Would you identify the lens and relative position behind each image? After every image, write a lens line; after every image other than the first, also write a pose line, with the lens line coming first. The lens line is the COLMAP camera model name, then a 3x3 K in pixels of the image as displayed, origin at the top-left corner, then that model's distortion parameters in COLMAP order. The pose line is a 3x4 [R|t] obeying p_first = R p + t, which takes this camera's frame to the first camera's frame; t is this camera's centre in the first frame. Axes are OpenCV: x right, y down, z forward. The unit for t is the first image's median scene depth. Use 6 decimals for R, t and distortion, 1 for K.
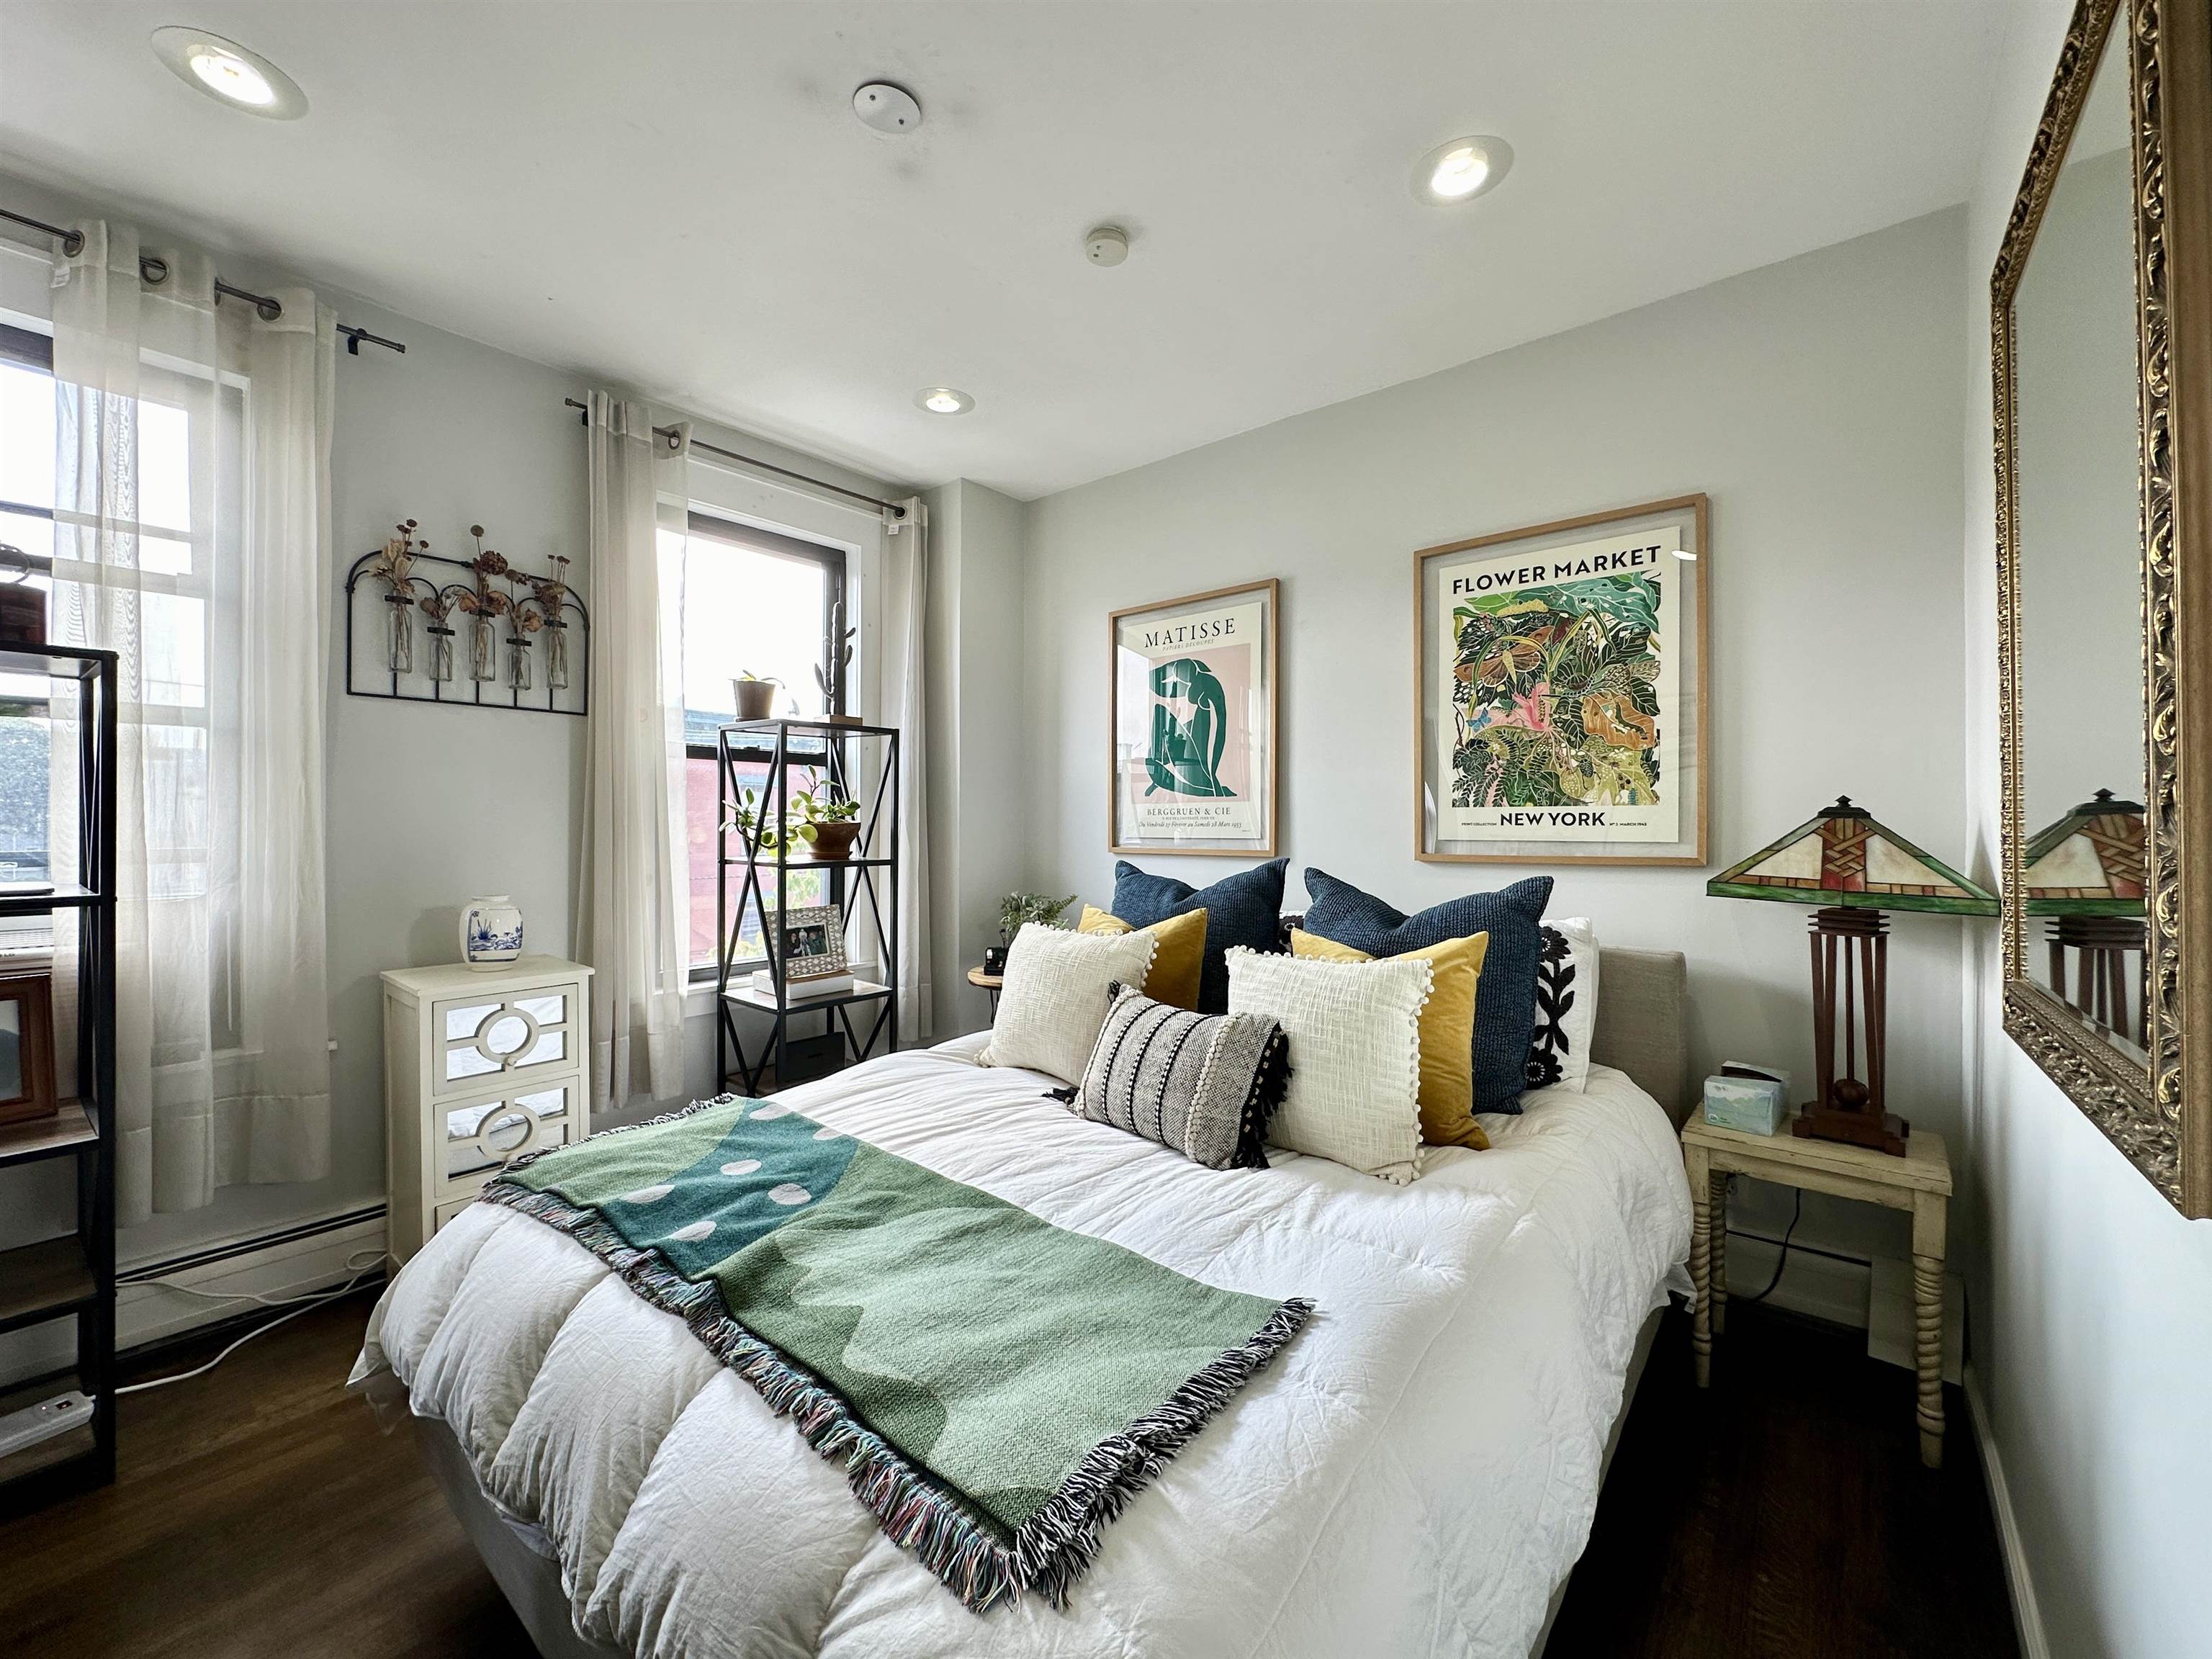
lens RADIAL K [[881.7, 0, 1104.2], [0, 881.7, 822.0], [0, 0, 1]] dist [-0.005263, 0.001278]
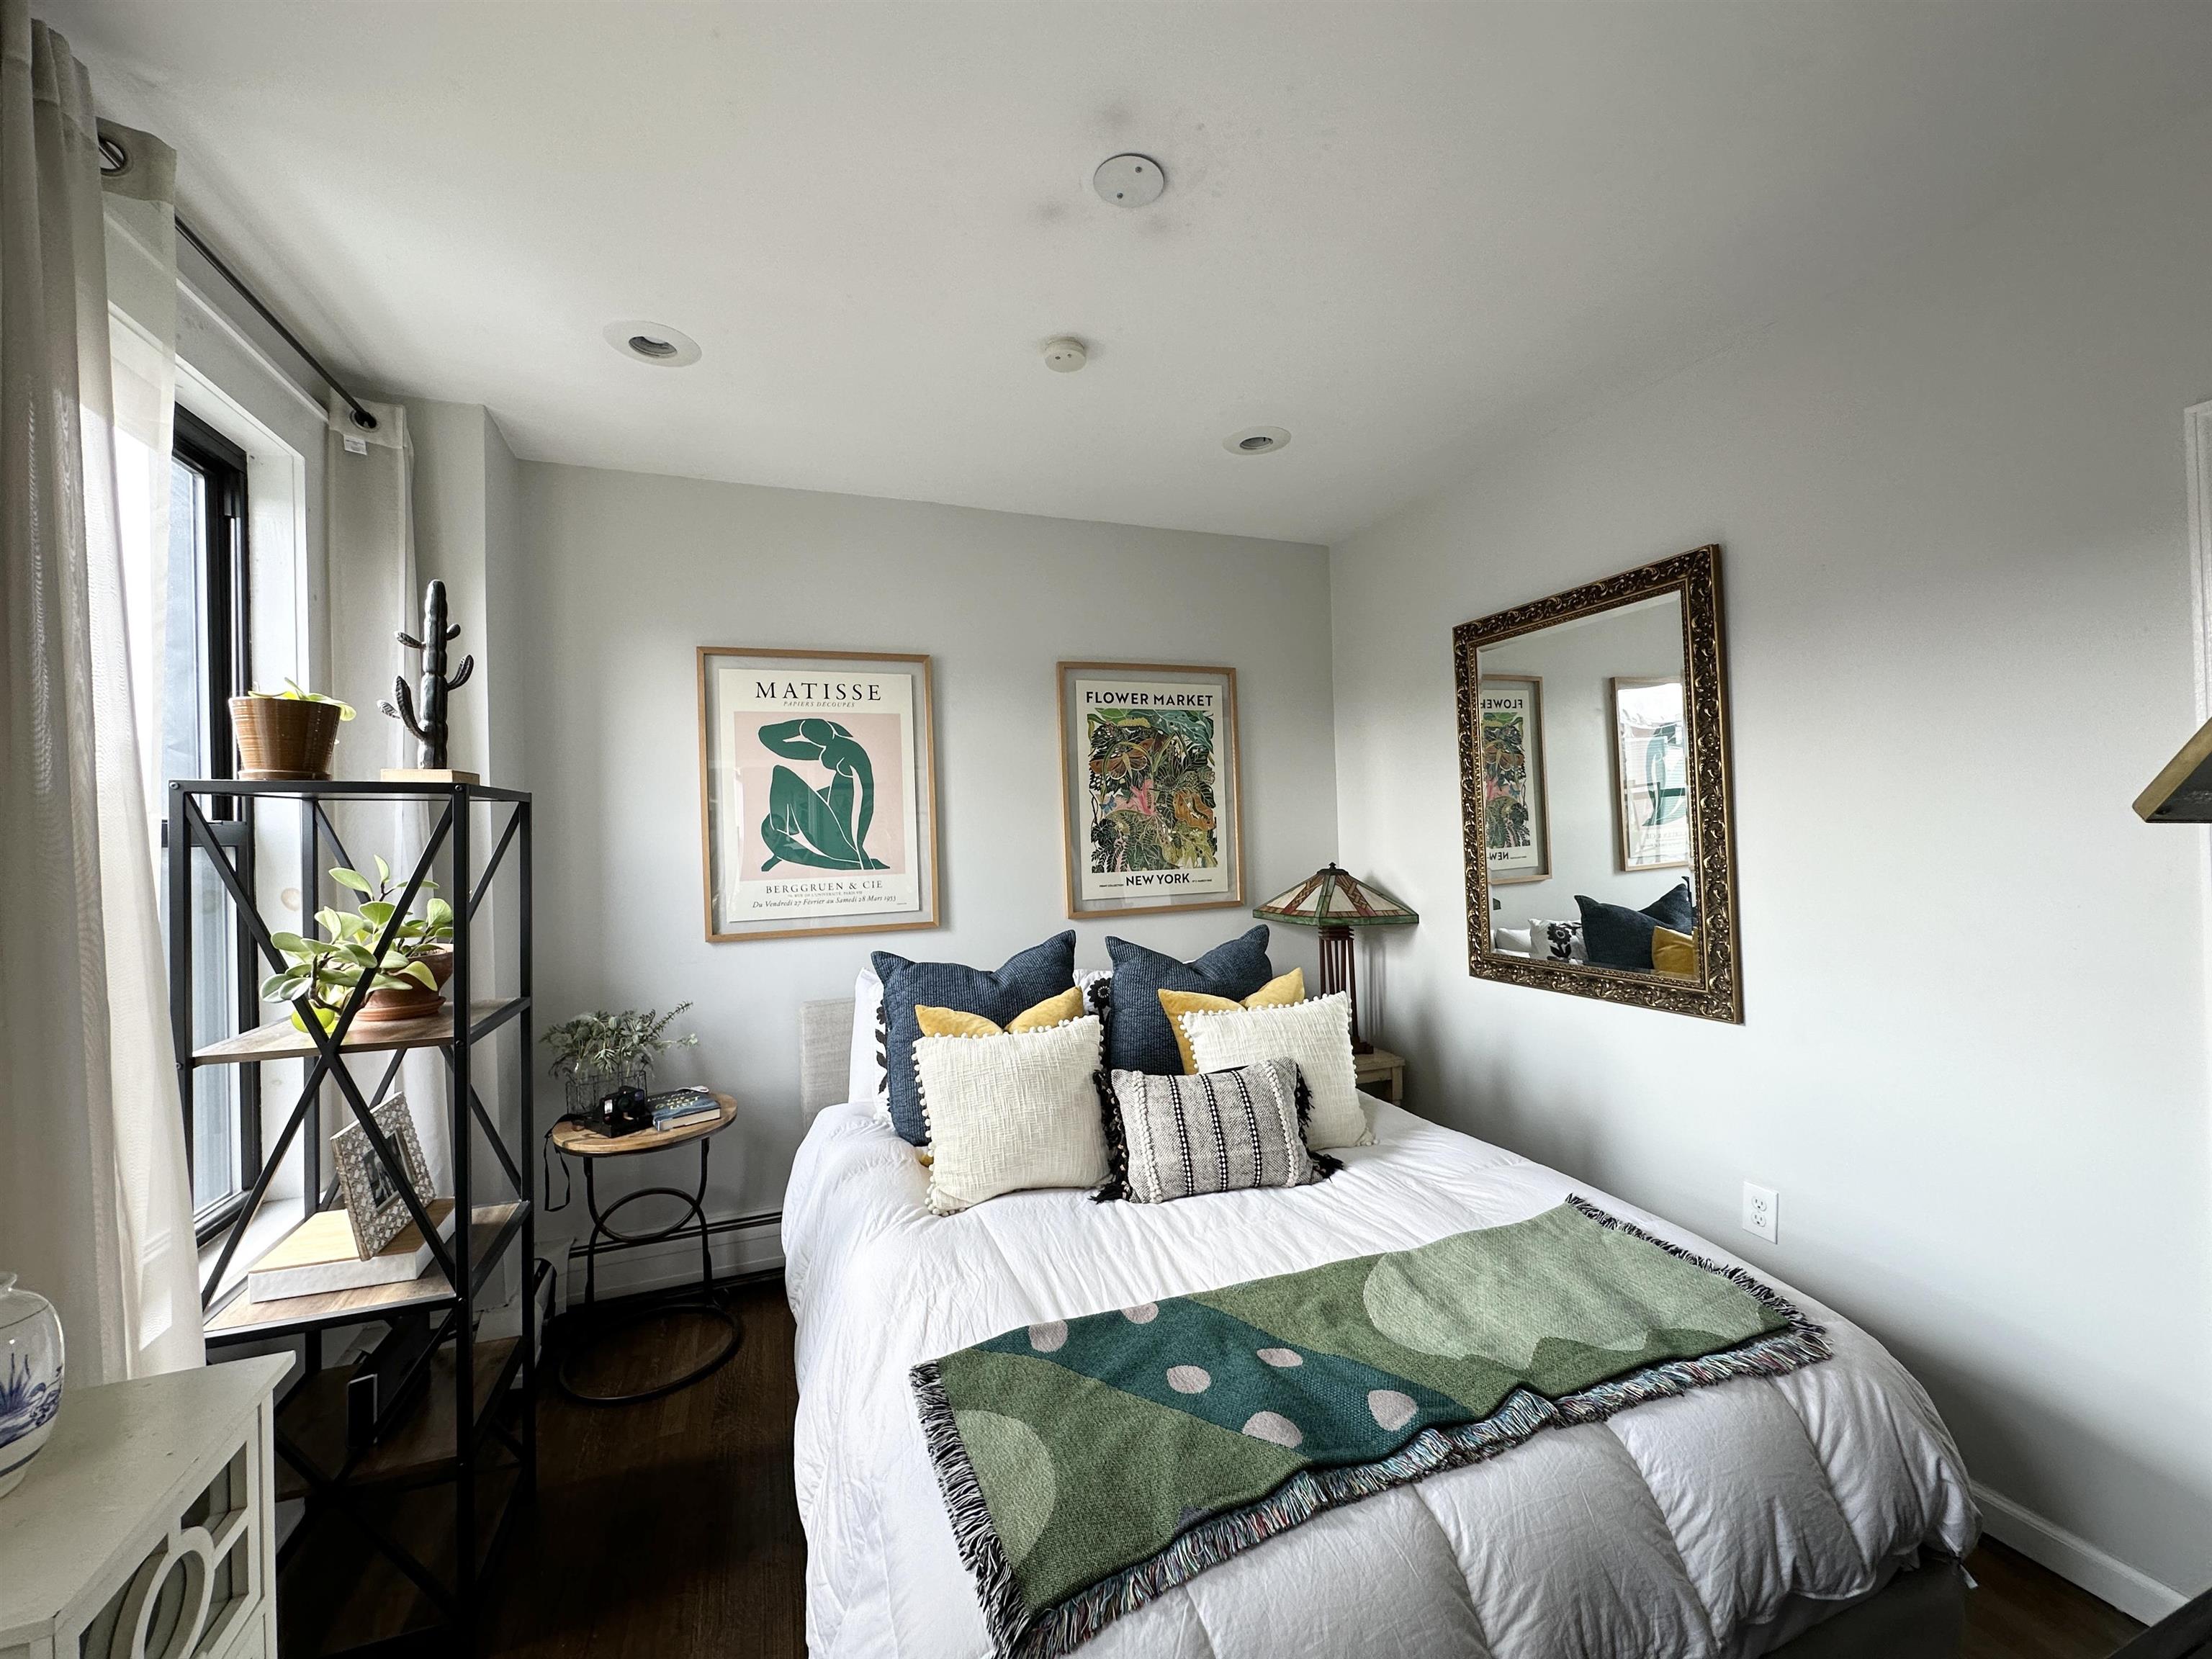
lens RADIAL K [[881.7, 0, 1102.7], [0, 881.7, 822.6], [0, 0, 1]] dist [-0.005263, 0.001278]
pose [[0.494580, -0.007071, 0.869103, -0.719487], [0.025949, 0.999641, -0.006634, -0.084086], [-0.868744, 0.025833, 0.494586, 0.388413]]
